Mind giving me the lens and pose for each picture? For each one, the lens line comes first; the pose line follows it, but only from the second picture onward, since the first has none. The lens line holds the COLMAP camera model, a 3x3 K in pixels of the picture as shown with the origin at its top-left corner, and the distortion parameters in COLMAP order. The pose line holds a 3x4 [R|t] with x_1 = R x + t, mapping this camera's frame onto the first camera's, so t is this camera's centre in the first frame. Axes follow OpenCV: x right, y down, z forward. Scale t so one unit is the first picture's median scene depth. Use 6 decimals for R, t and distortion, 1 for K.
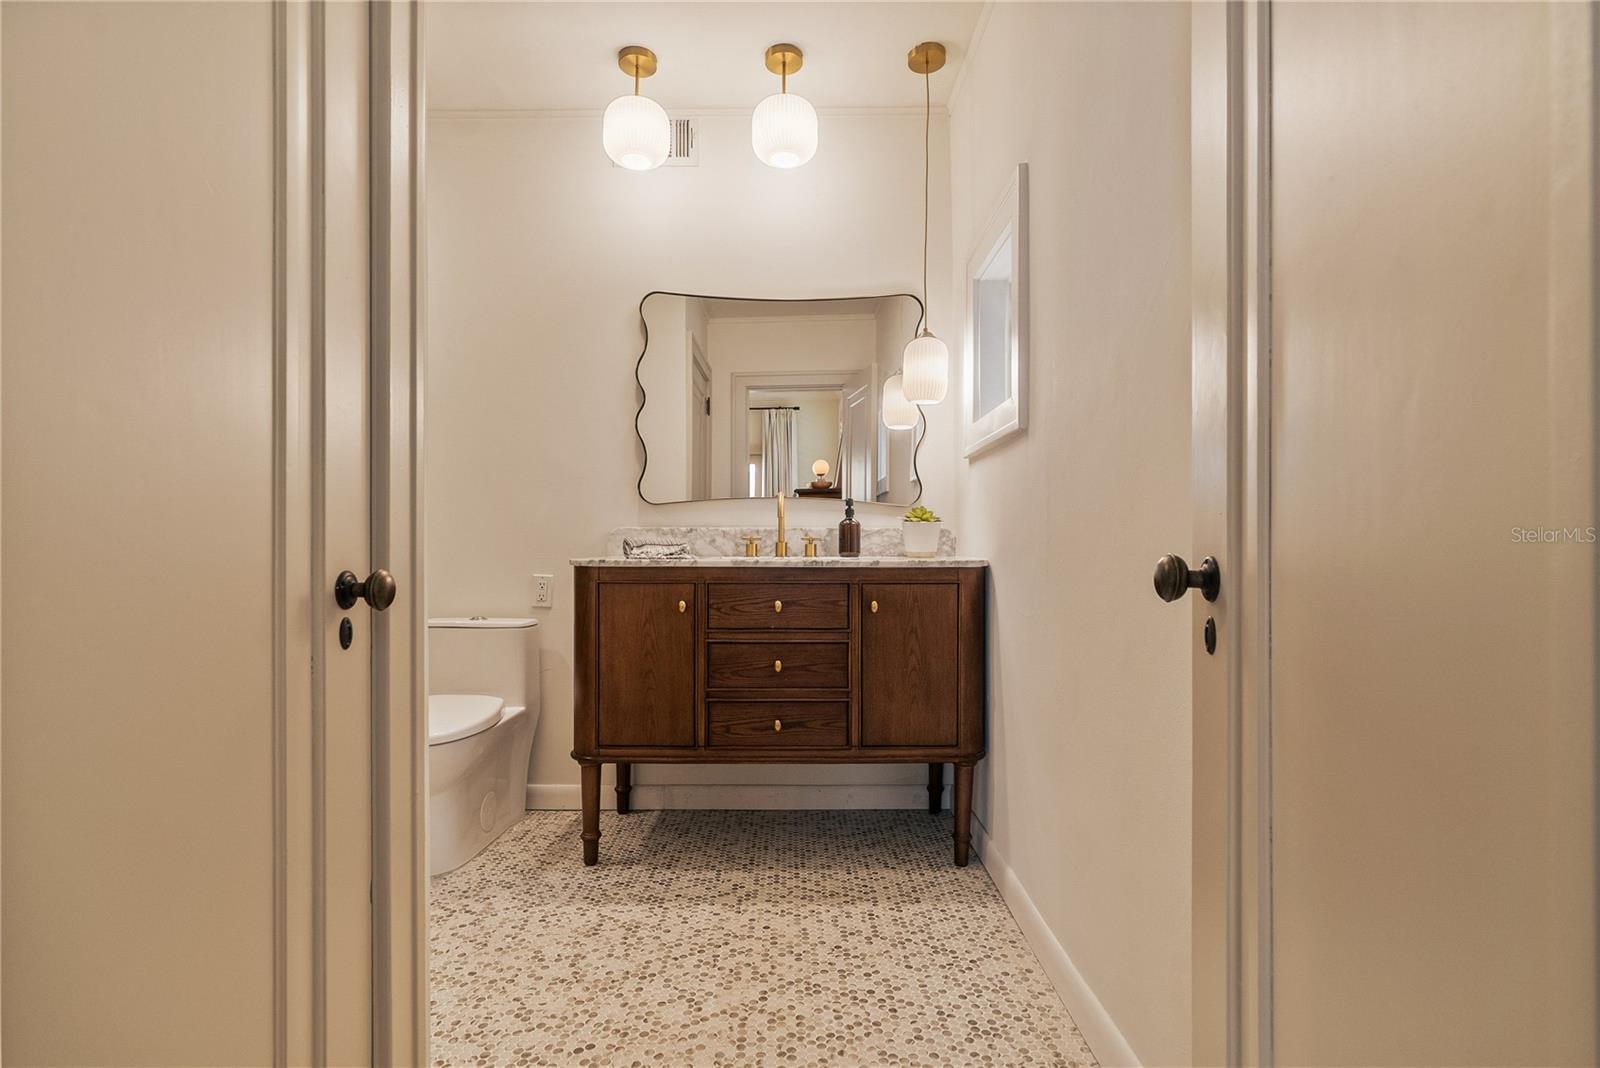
lens RADIAL K [[791.4, 0, 799.7], [0, 791.4, 540.3], [0, 0, 1]] dist [-0.013816, 0.000337]
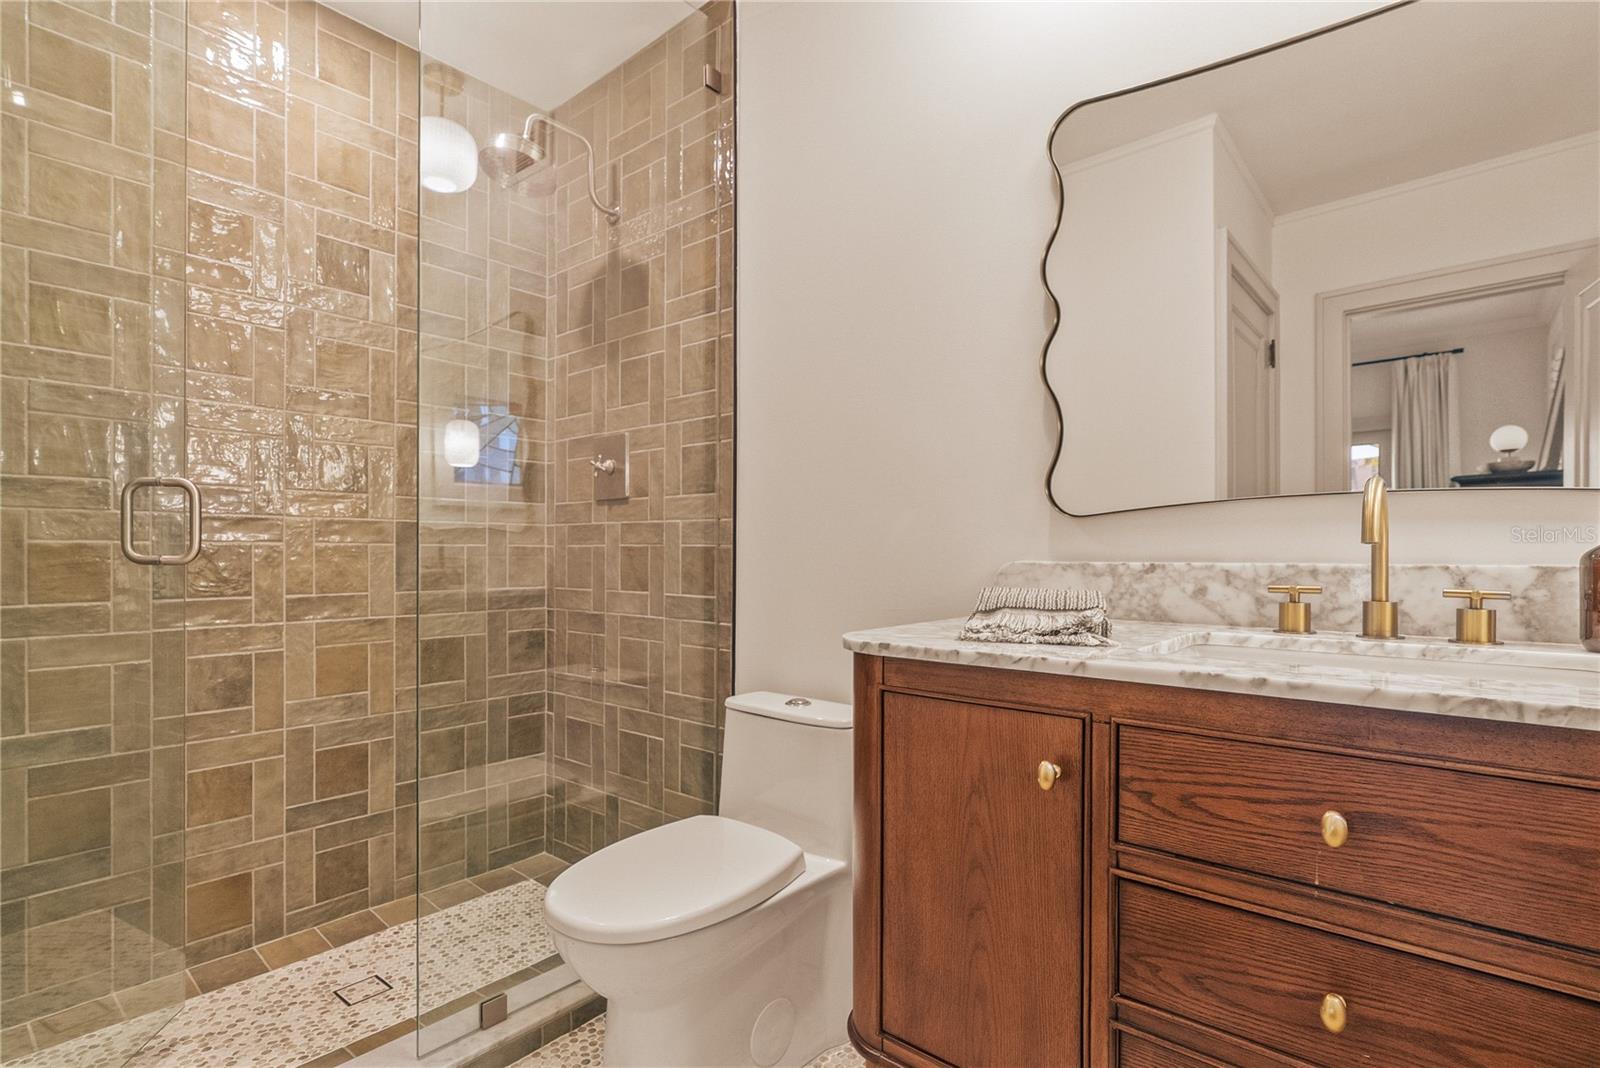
lens RADIAL K [[791.4, 0, 786.4], [0, 791.4, 559.0], [0, 0, 1]] dist [-0.013816, 0.000337]
pose [[0.752496, -0.000663, -0.658597, 0.012273], [0.007471, 0.999944, 0.007529, -0.024019], [0.658555, -0.010586, 0.752458, 0.503458]]
